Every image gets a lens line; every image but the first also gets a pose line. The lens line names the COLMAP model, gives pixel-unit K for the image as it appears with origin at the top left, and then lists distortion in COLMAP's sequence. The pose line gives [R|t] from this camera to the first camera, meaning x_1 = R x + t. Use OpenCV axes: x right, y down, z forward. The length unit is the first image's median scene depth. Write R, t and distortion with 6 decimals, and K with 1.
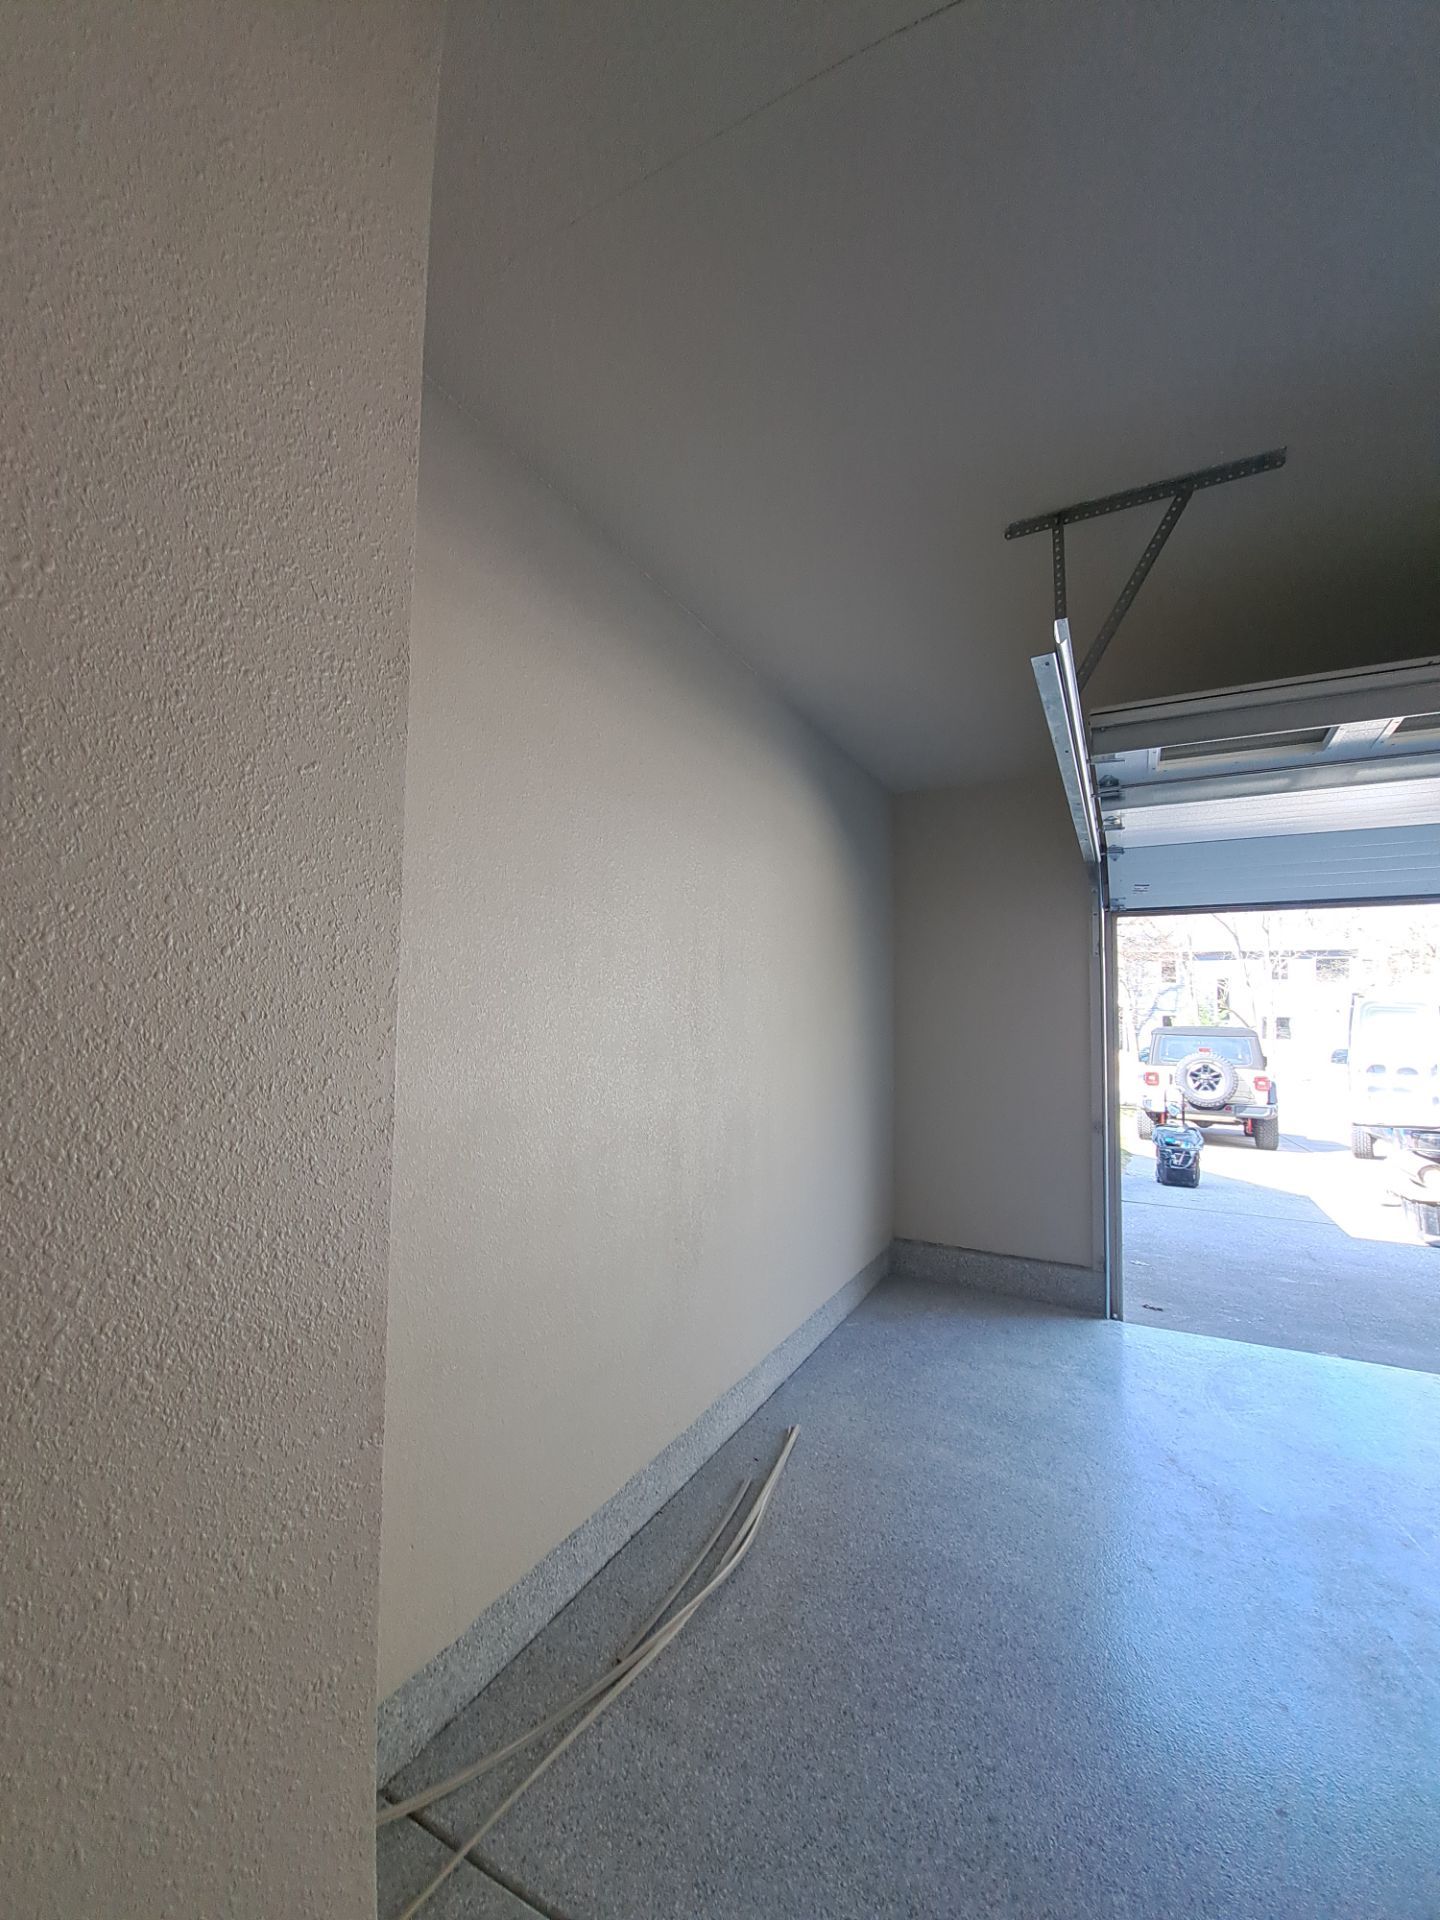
lens RADIAL K [[757.0, 0, 724.7], [0, 757.0, 969.1], [0, 0, 1]] dist [-0.000177, -0.009821]
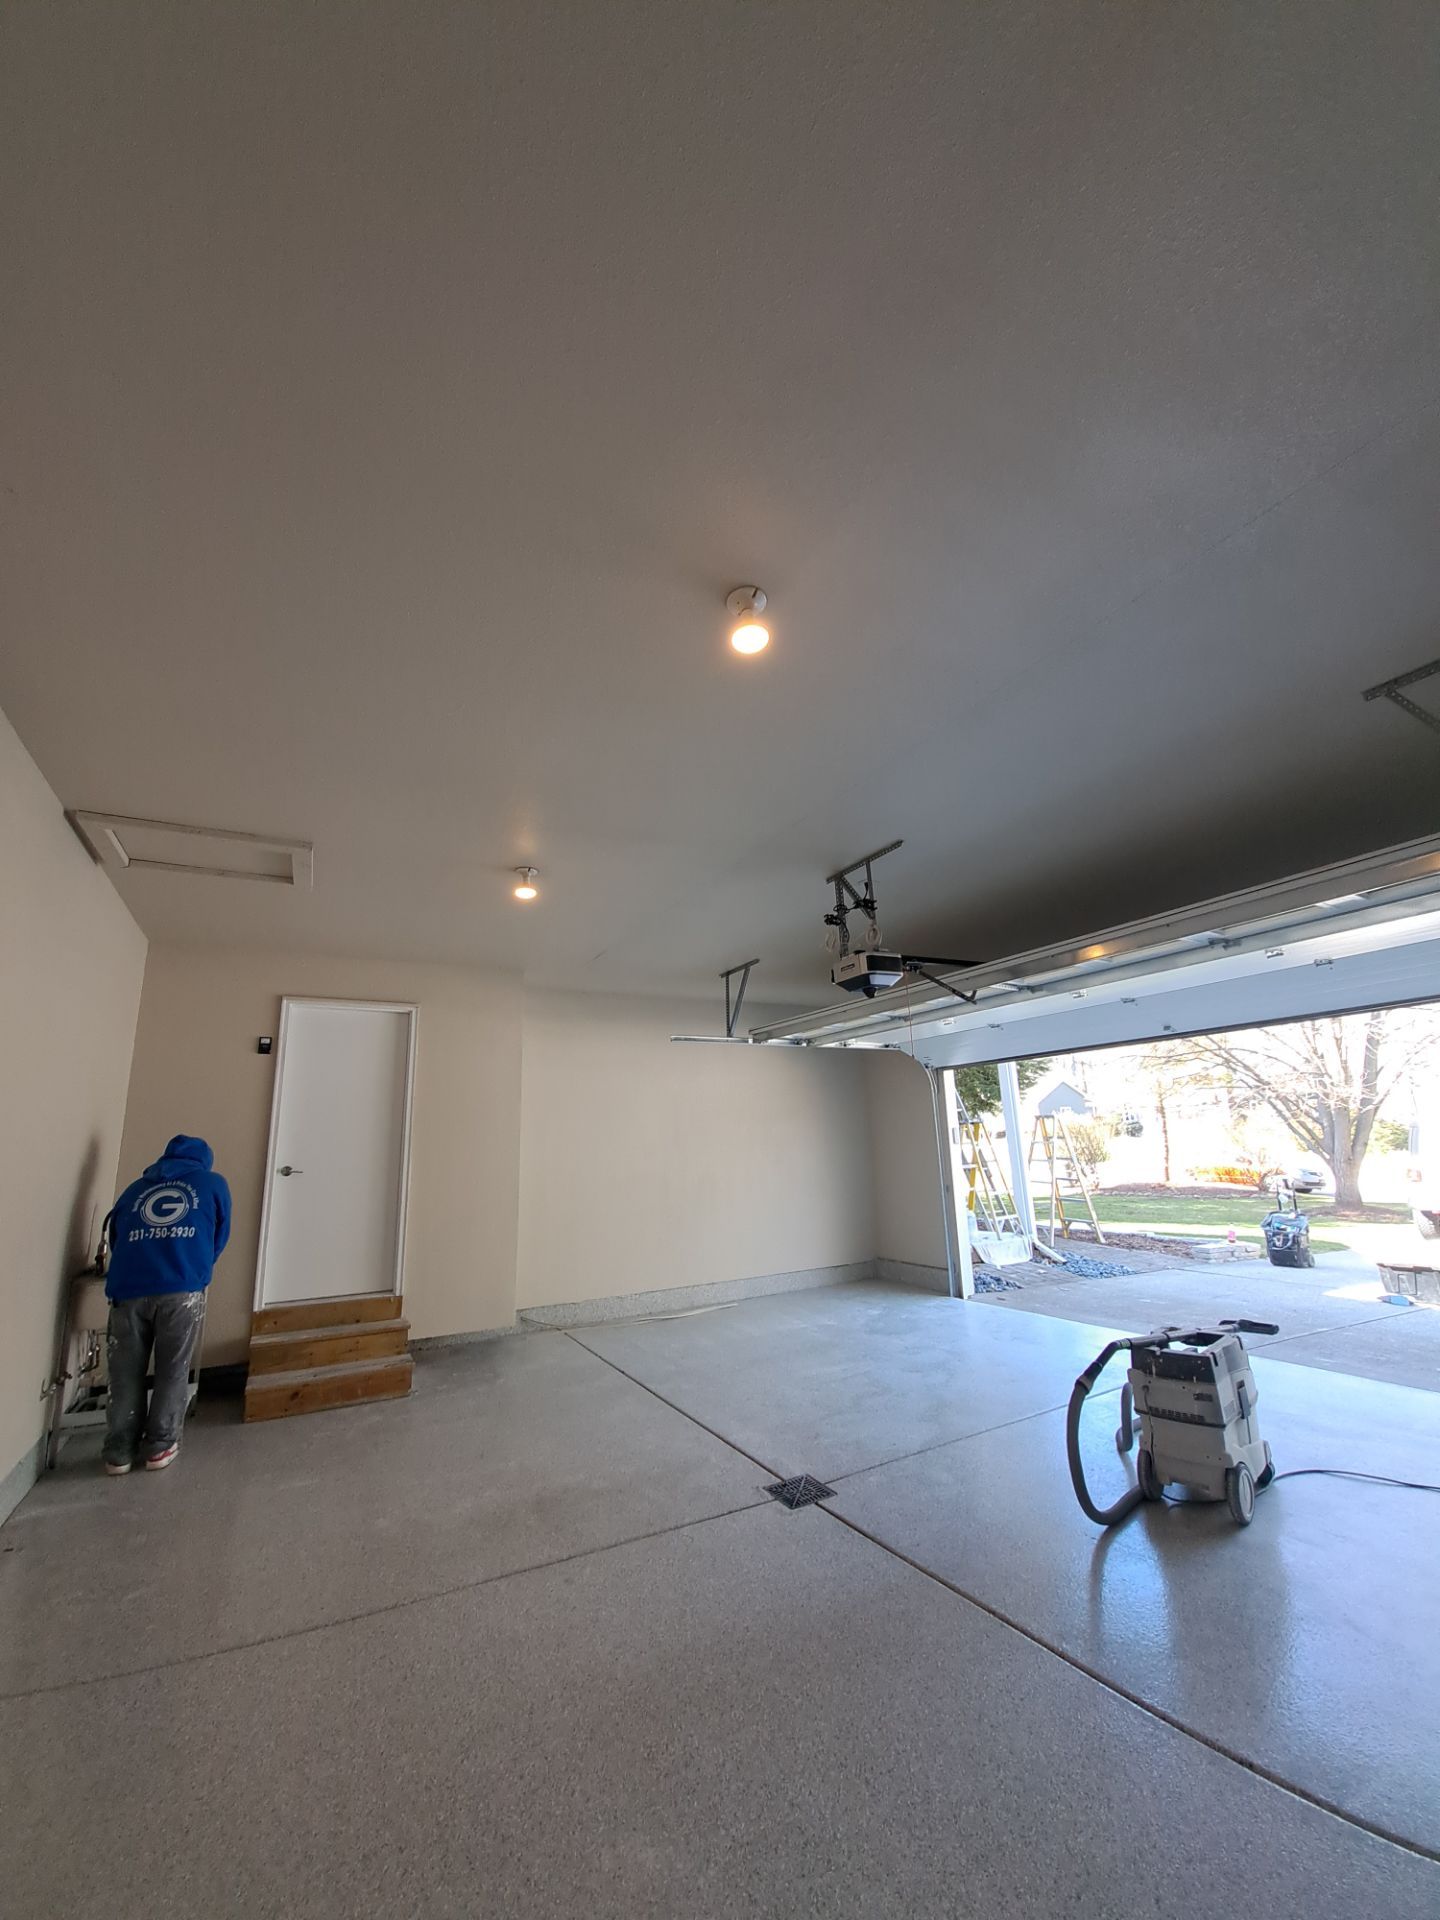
lens RADIAL K [[757.0, 0, 724.7], [0, 757.0, 969.1], [0, 0, 1]] dist [-0.000177, -0.009821]
pose [[0.837322, -0.164490, -0.521377, 0.984035], [0.078853, 0.980029, -0.182554, -0.015836], [0.540993, 0.111744, 0.833571, -0.781996]]
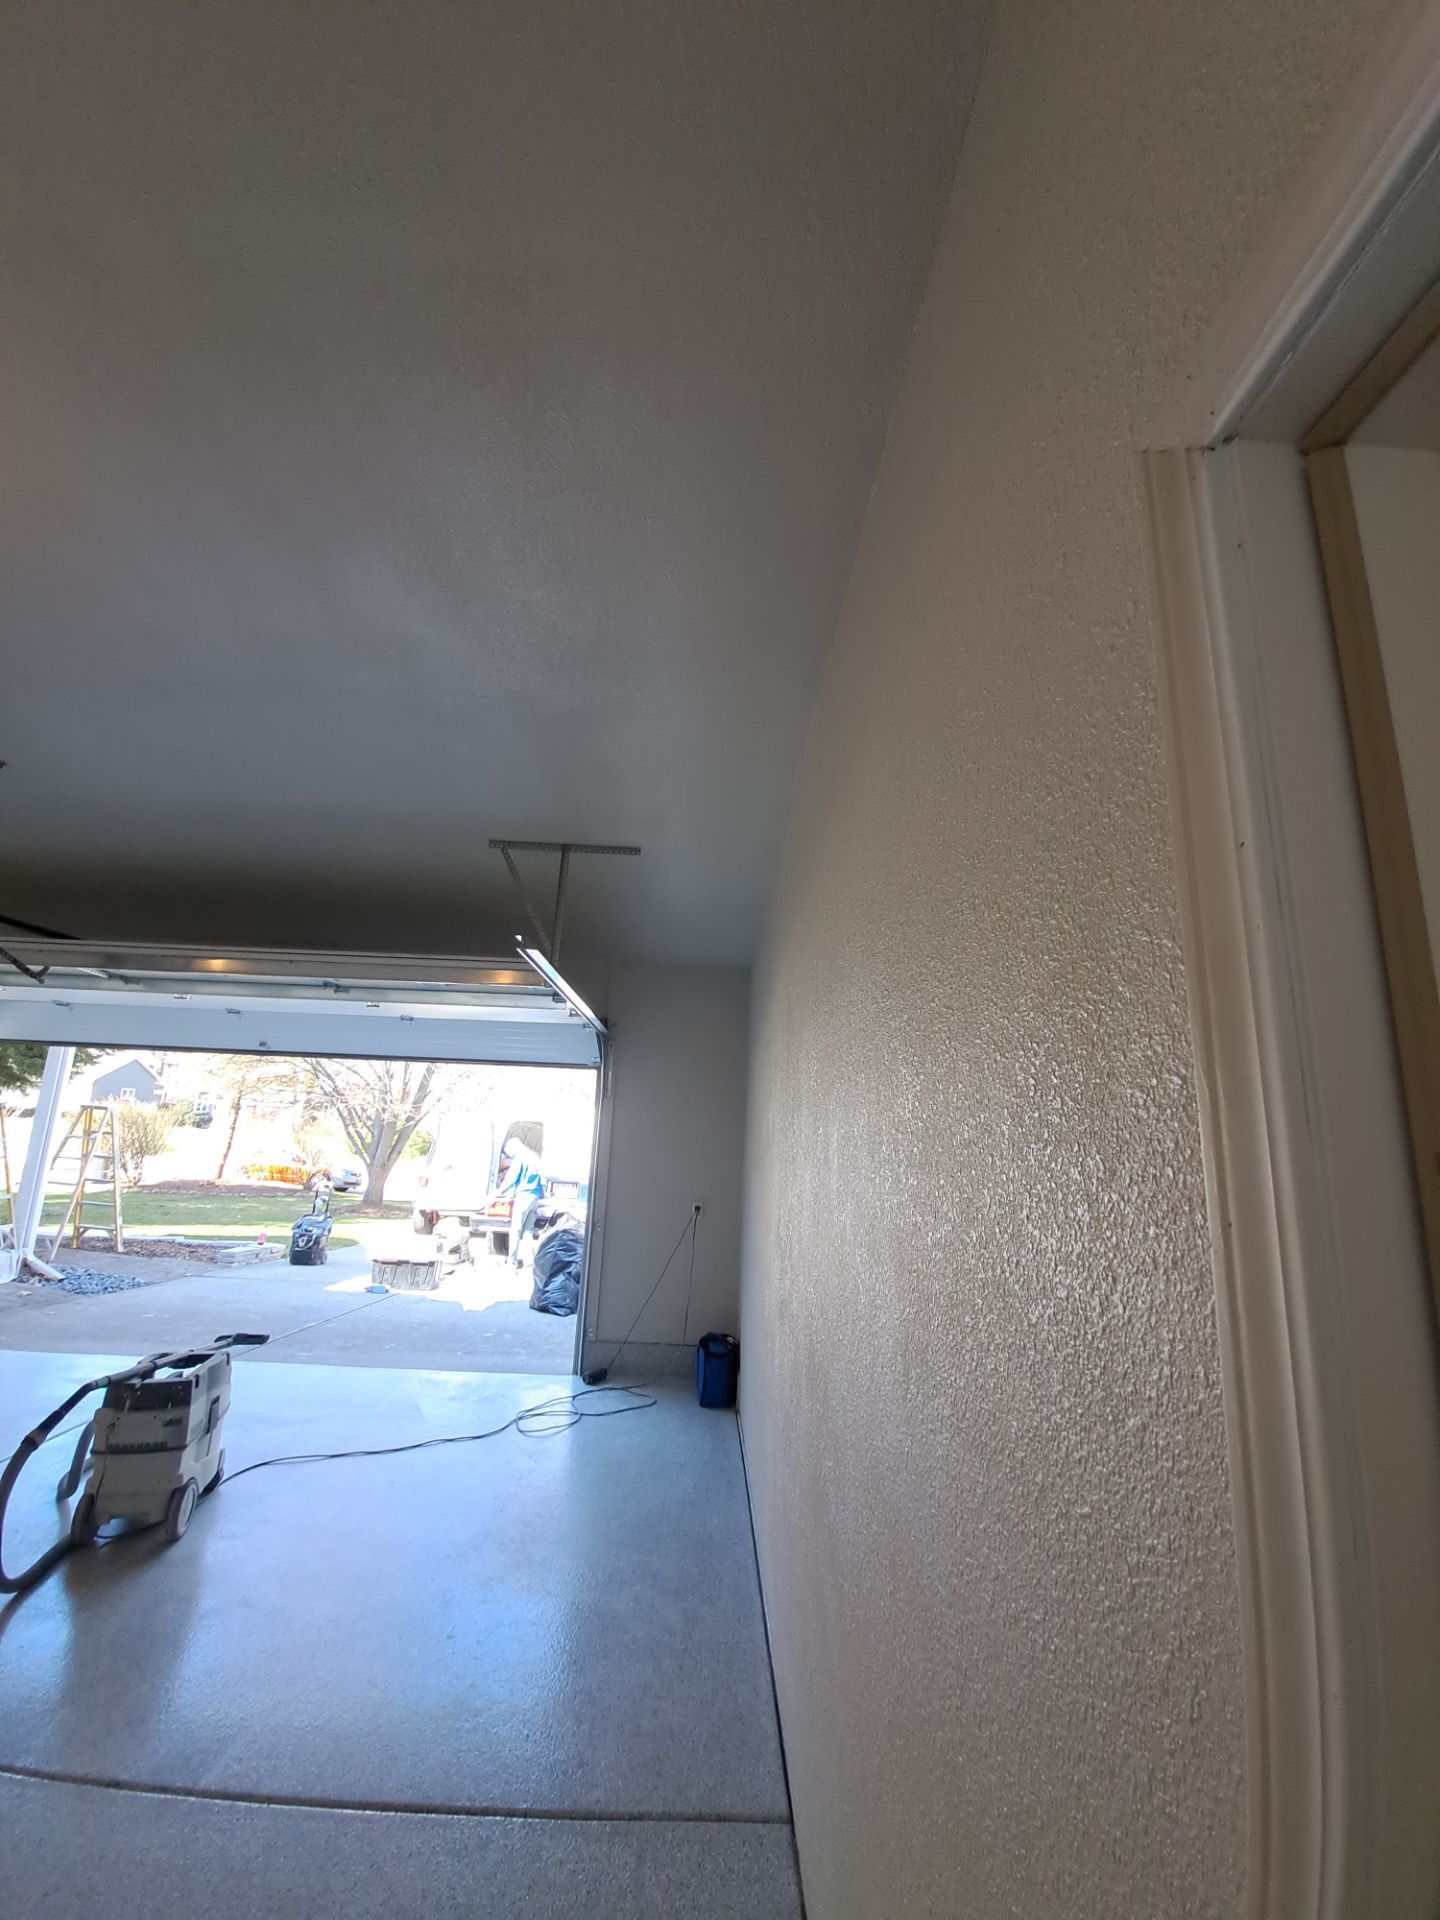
lens RADIAL K [[757.0, 0, 724.7], [0, 757.0, 969.1], [0, 0, 1]] dist [-0.000177, -0.009821]
pose [[0.874028, 0.127673, 0.468802, 0.995973], [-0.058346, 0.985456, -0.159600, -0.061862], [-0.482360, 0.112142, 0.868765, -0.832369]]
